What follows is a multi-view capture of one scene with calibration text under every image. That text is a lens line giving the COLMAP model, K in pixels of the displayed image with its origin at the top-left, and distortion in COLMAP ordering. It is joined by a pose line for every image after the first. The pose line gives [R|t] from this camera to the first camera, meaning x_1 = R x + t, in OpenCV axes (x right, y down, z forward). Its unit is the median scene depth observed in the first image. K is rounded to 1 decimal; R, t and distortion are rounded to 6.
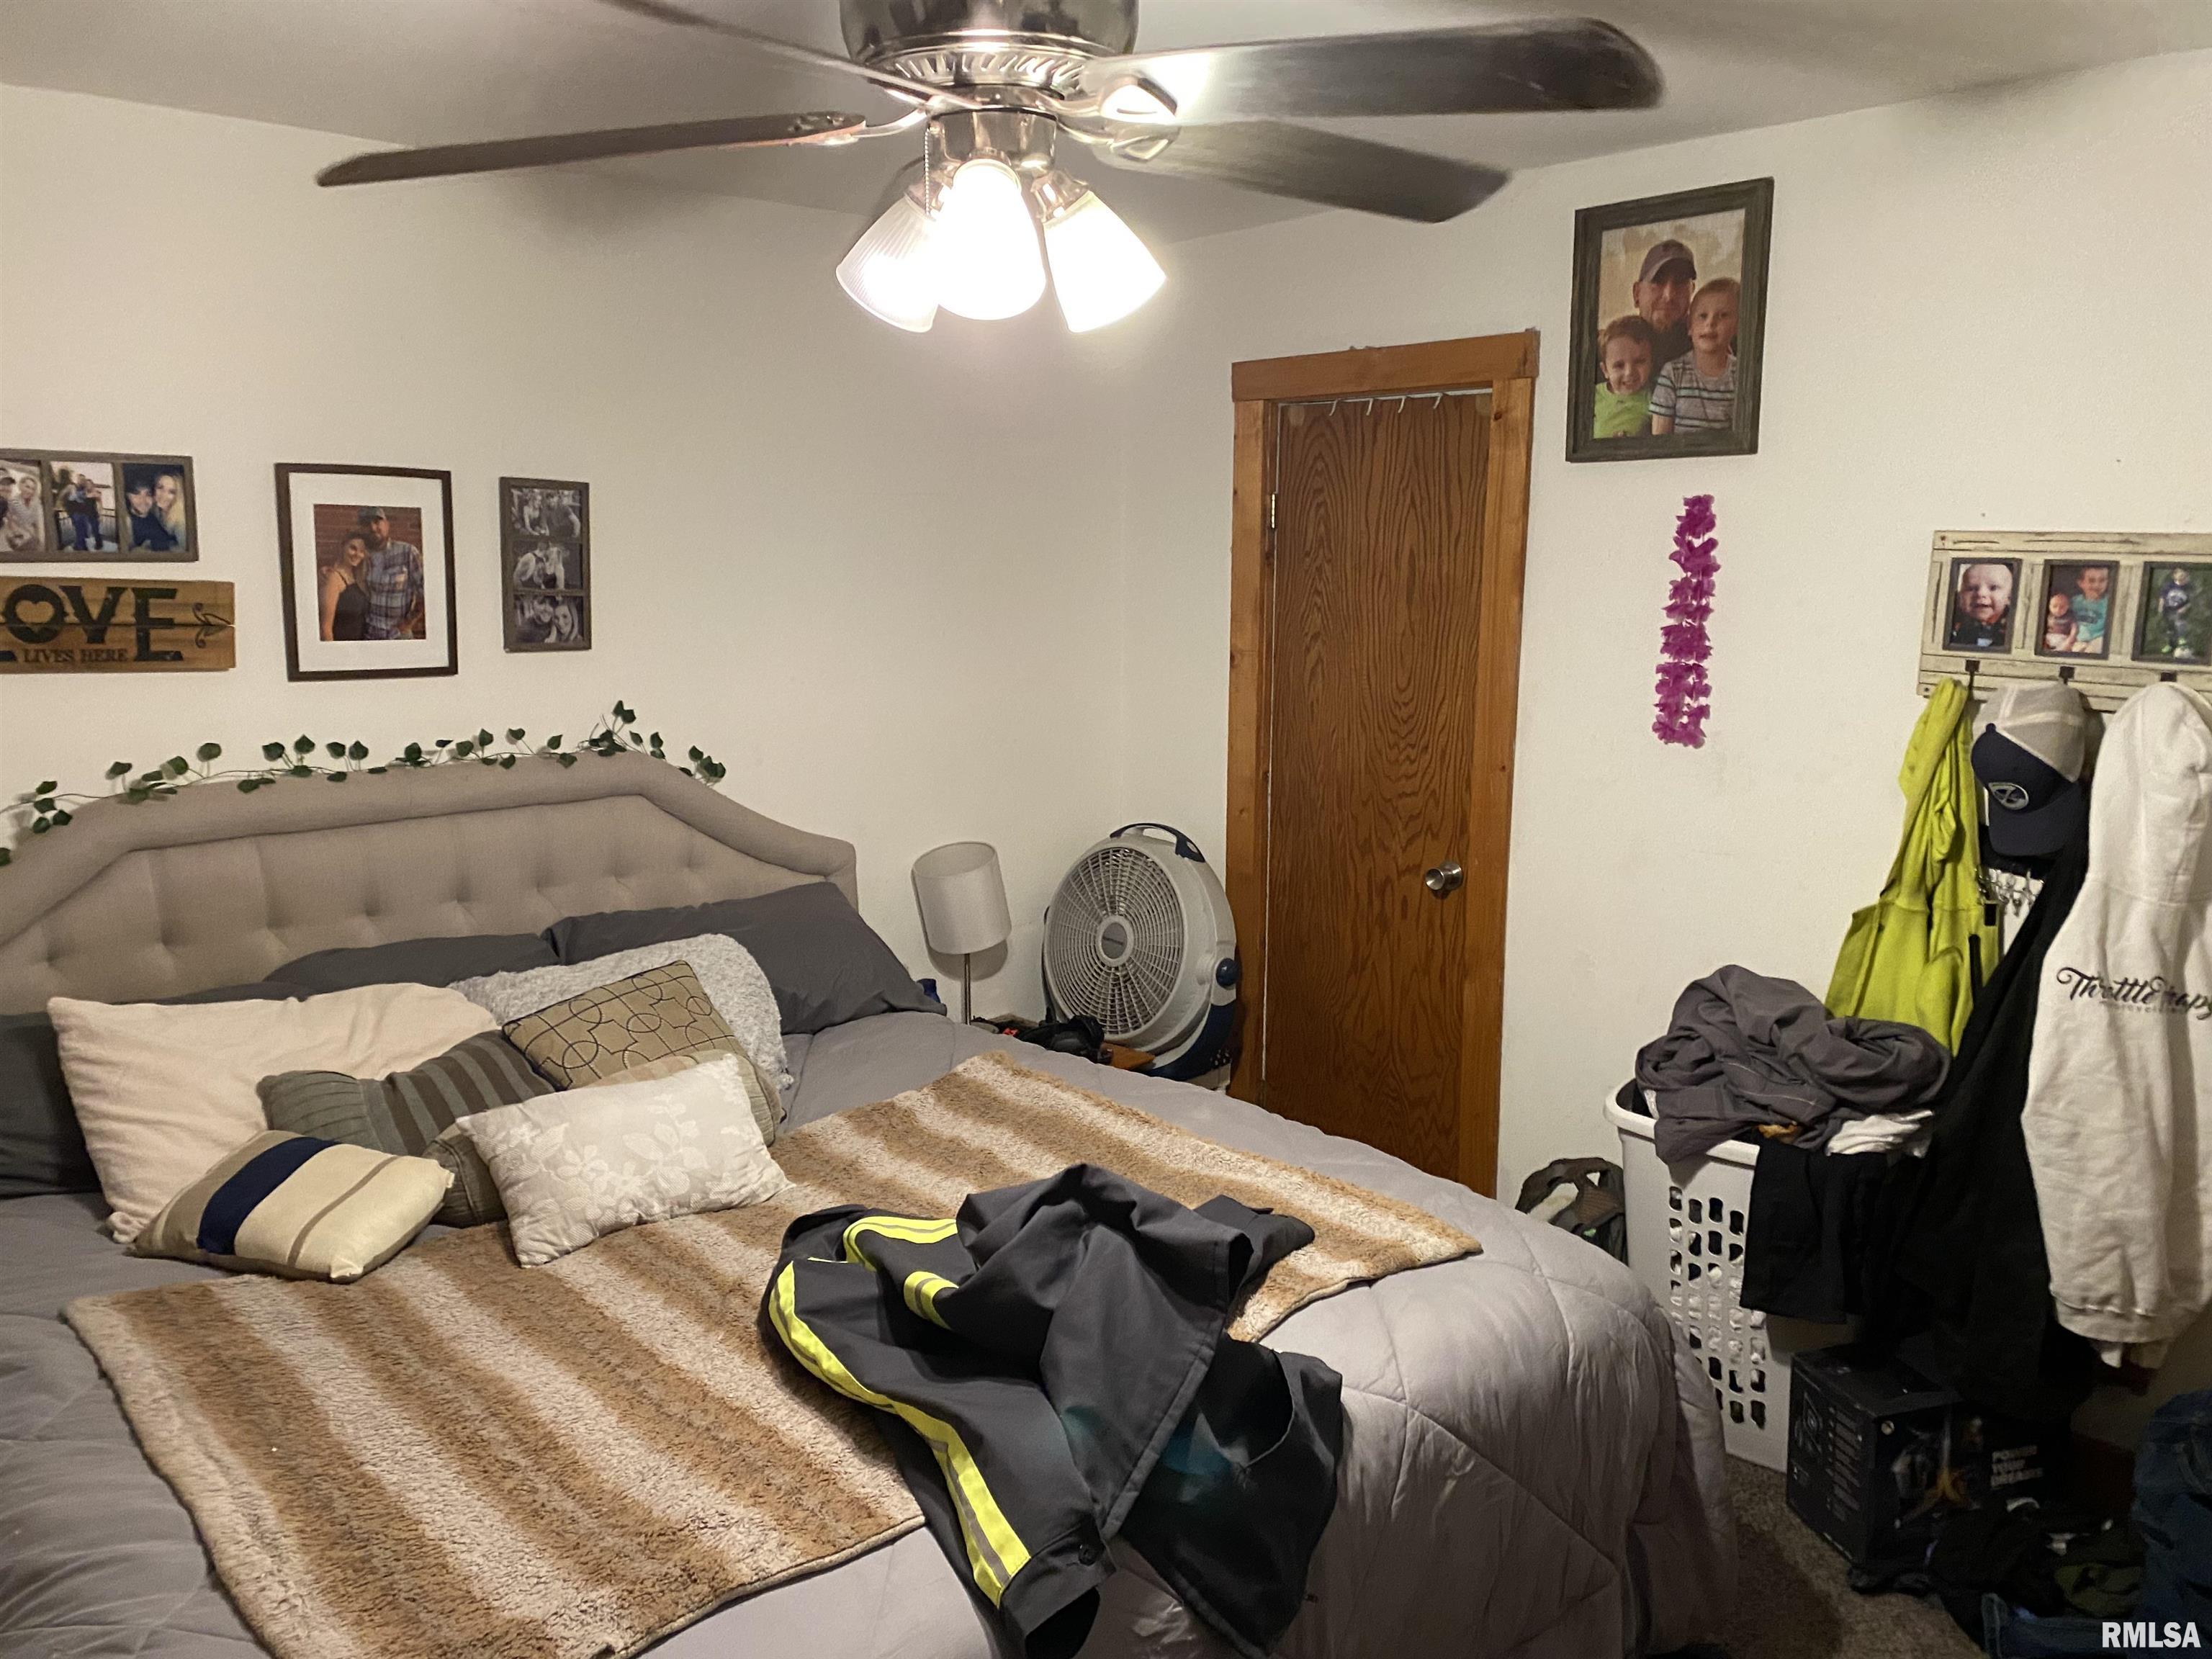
lens RADIAL K [[1679.4, 0, 1104.2], [0, 1679.4, 827.3], [0, 0, 1]] dist [0.003856, -0.002985]
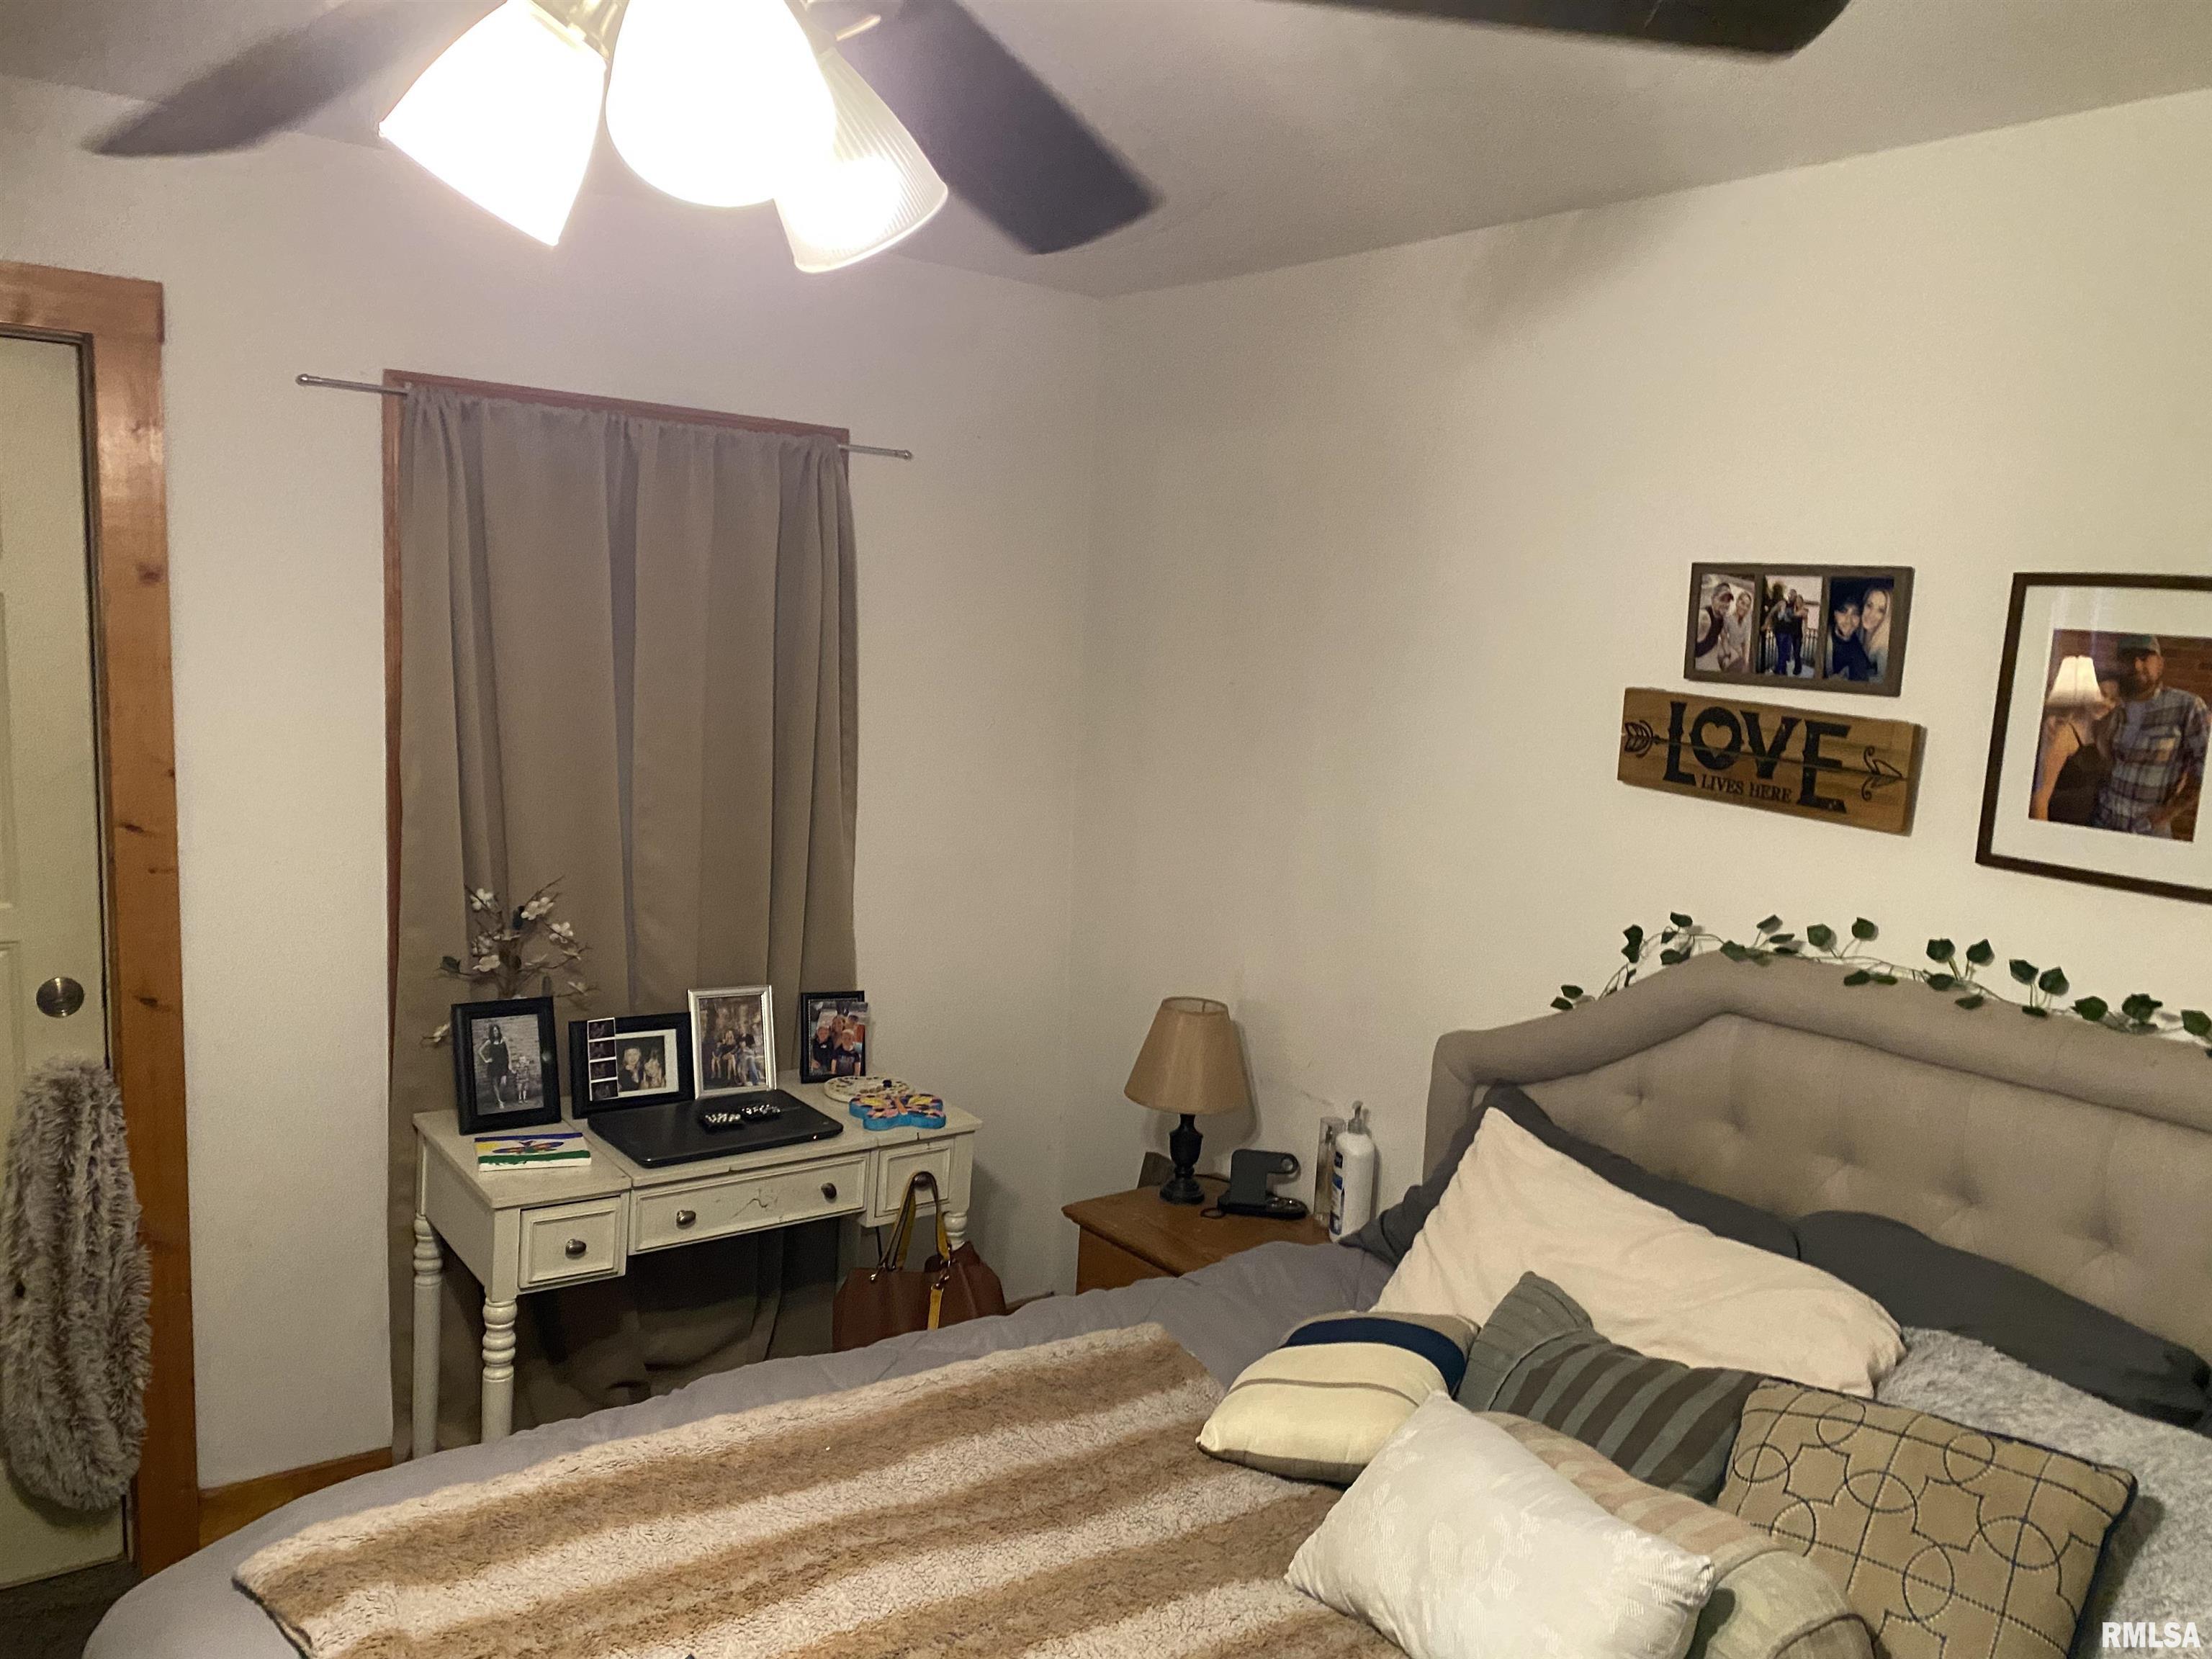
lens RADIAL K [[1679.4, 0, 1106.0], [0, 1679.4, 830.7], [0, 0, 1]] dist [0.003856, -0.002985]
pose [[-0.146223, 0.117524, -0.982246, 0.319817], [-0.221644, 0.963783, 0.148310, -0.134992], [0.964102, 0.239395, -0.114878, 0.761998]]
